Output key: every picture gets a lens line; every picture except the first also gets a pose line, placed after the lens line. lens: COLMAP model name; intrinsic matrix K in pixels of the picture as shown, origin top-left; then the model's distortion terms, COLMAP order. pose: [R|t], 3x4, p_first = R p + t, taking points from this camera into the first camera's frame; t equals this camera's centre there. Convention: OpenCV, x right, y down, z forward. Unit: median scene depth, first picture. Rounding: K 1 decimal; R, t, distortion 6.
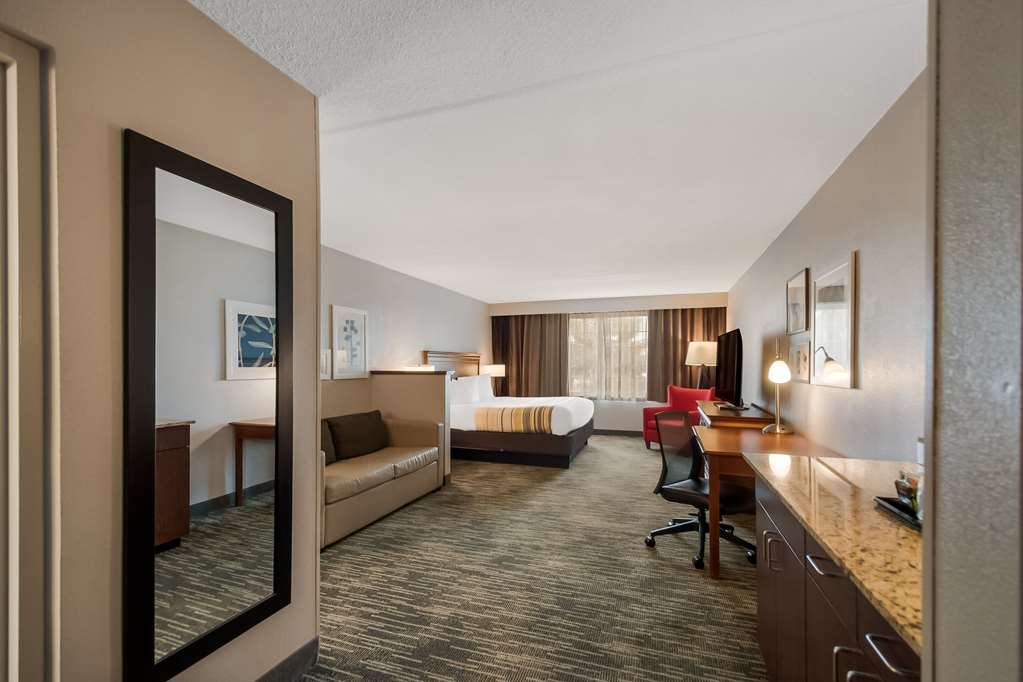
lens RADIAL K [[459.1, 0, 507.5], [0, 459.1, 368.8], [0, 0, 1]] dist [0.022557, 0.000128]
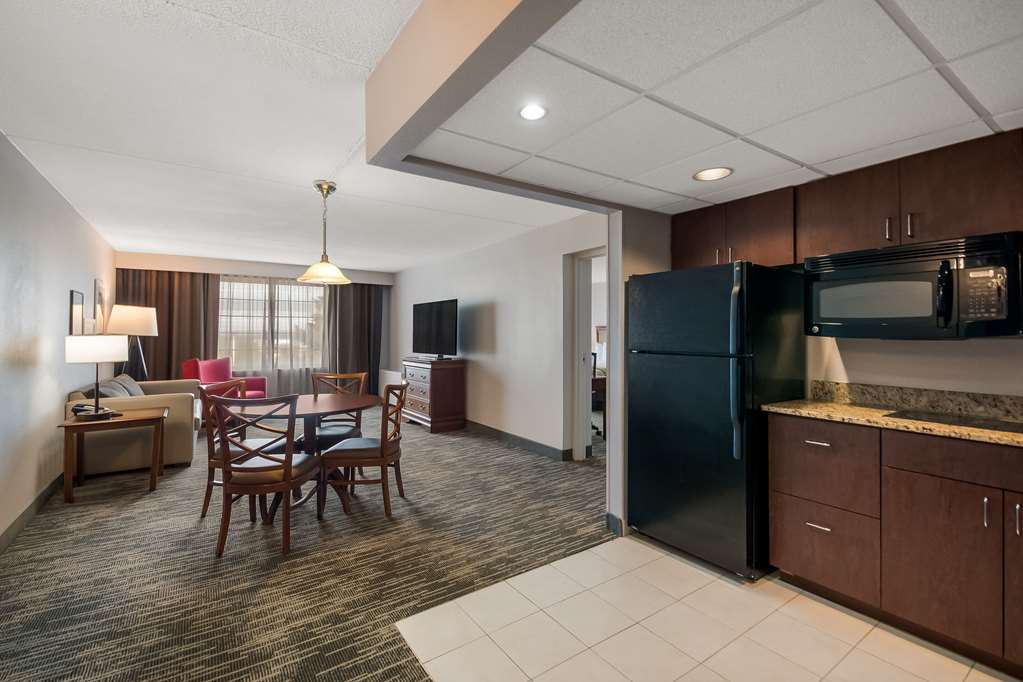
lens RADIAL K [[449.2, 0, 512.1], [0, 449.2, 335.9], [0, 0, 1]] dist [0.000285, -0.004816]
pose [[0.583322, -0.002218, 0.812238, -0.241477], [0.005287, 0.999985, -0.001066, -0.002663], [-0.812224, 0.004917, 0.583326, 0.083254]]
